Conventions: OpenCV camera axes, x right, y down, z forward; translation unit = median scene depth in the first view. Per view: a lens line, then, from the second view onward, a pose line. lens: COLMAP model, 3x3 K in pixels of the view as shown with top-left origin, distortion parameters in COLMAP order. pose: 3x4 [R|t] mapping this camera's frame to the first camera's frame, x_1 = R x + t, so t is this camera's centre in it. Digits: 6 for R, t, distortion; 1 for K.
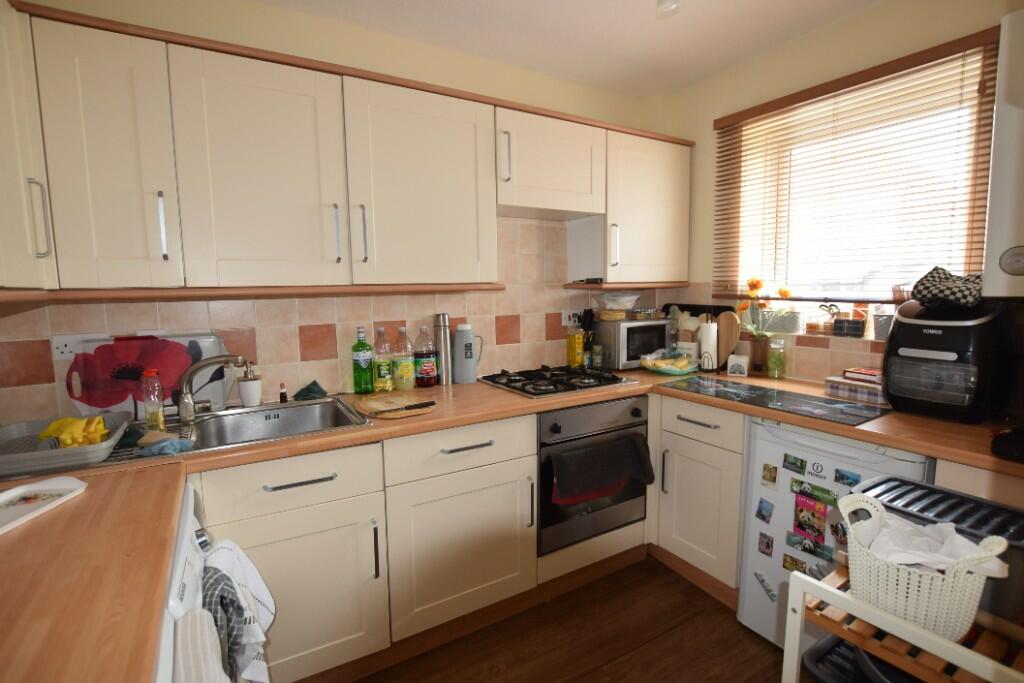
lens RADIAL K [[478.8, 0, 522.2], [0, 478.8, 343.3], [0, 0, 1]] dist [-0.035780, 0.007130]
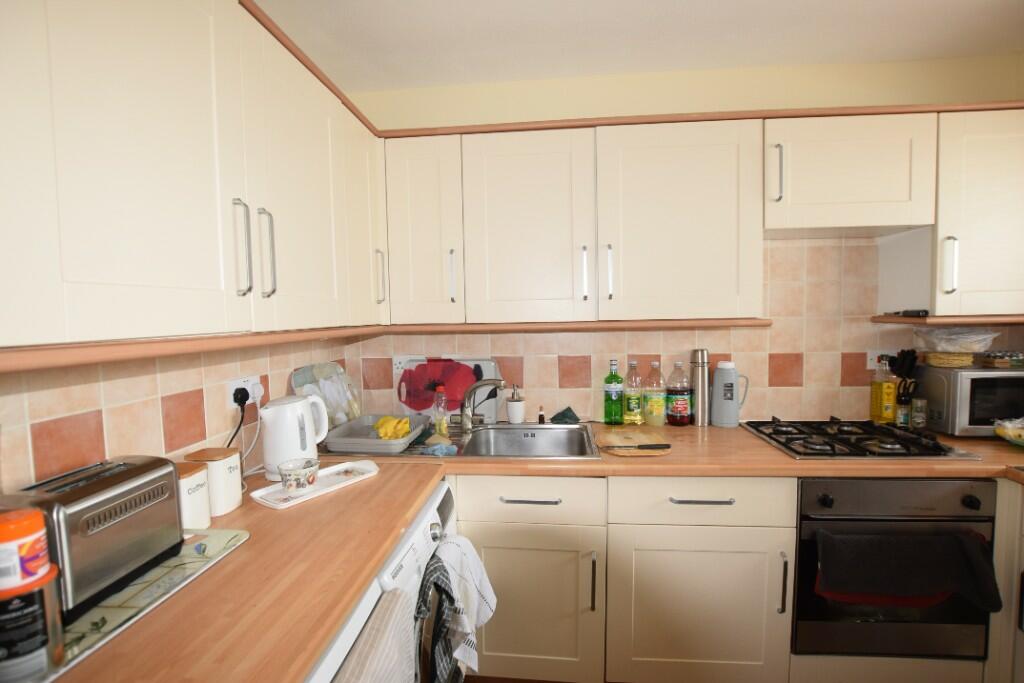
lens RADIAL K [[478.8, 0, 522.2], [0, 478.8, 343.3], [0, 0, 1]] dist [-0.035780, 0.007130]
pose [[0.801867, 0.038381, -0.596268, 0.114919], [-0.064362, 0.997677, -0.022334, -0.032548], [0.594026, 0.056286, 0.802474, 0.048755]]
